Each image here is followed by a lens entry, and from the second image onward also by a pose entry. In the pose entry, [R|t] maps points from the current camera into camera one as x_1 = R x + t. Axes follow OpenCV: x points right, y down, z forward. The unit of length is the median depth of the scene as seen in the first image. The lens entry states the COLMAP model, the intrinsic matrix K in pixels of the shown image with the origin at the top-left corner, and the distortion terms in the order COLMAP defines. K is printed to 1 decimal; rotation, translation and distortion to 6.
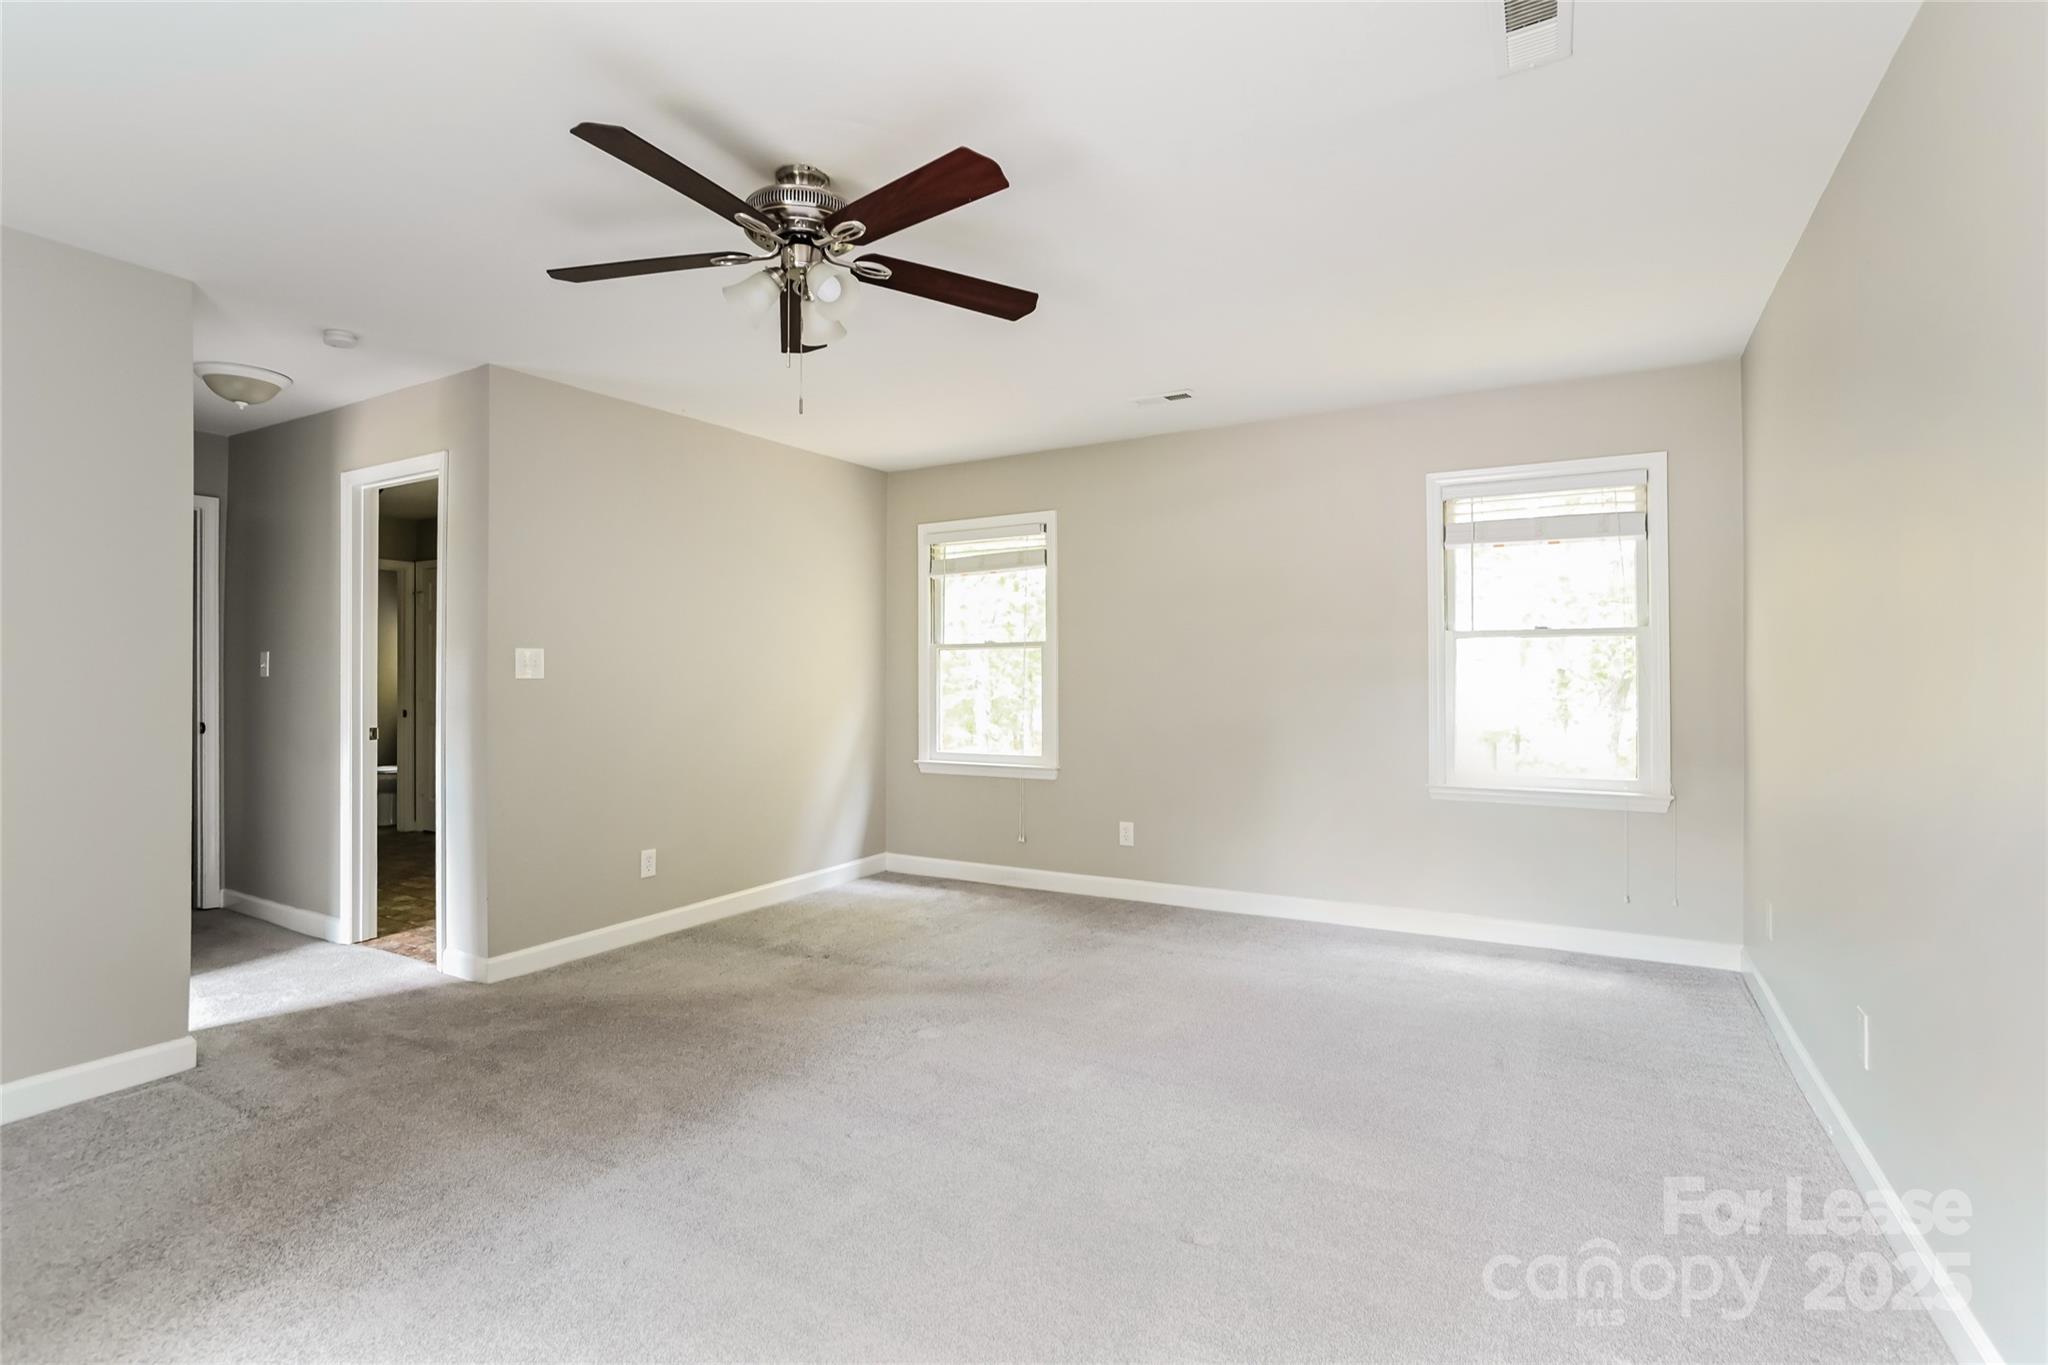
lens RADIAL K [[968.2, 0, 1024.0], [0, 968.2, 682.5], [0, 0, 1]] dist [0.000697, 0.000195]
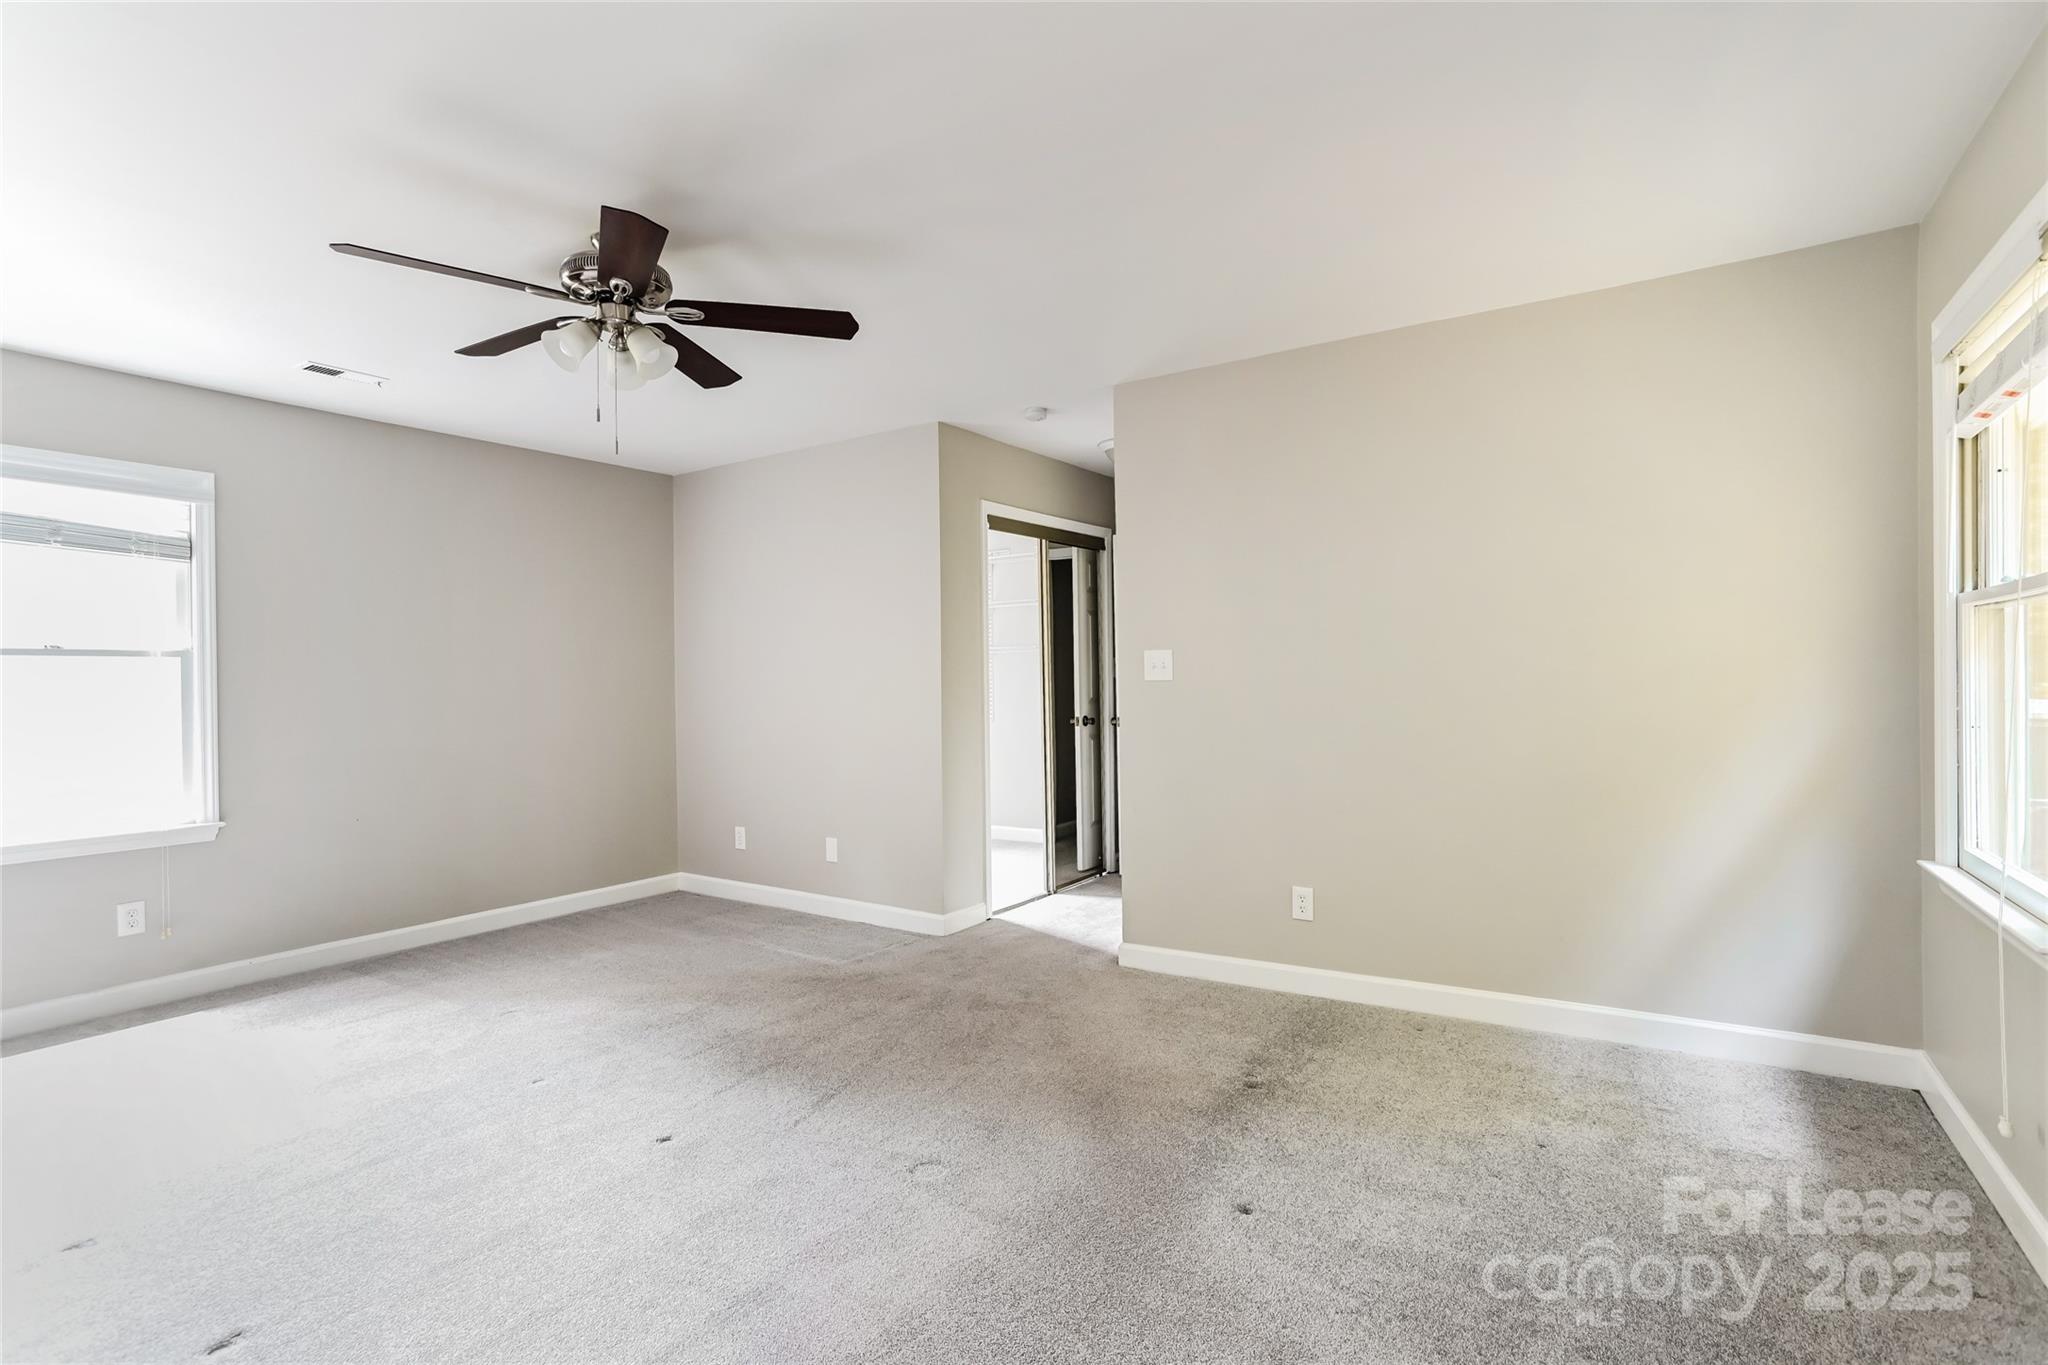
lens RADIAL K [[969.4, 0, 1024.0], [0, 969.4, 682.5], [0, 0, 1]] dist [-0.067328, 0.000044]
pose [[-0.063421, -0.005263, -0.997973, 0.502607], [0.007465, 0.999956, -0.005748, 0.003049], [0.997959, -0.007814, -0.063379, 0.935478]]
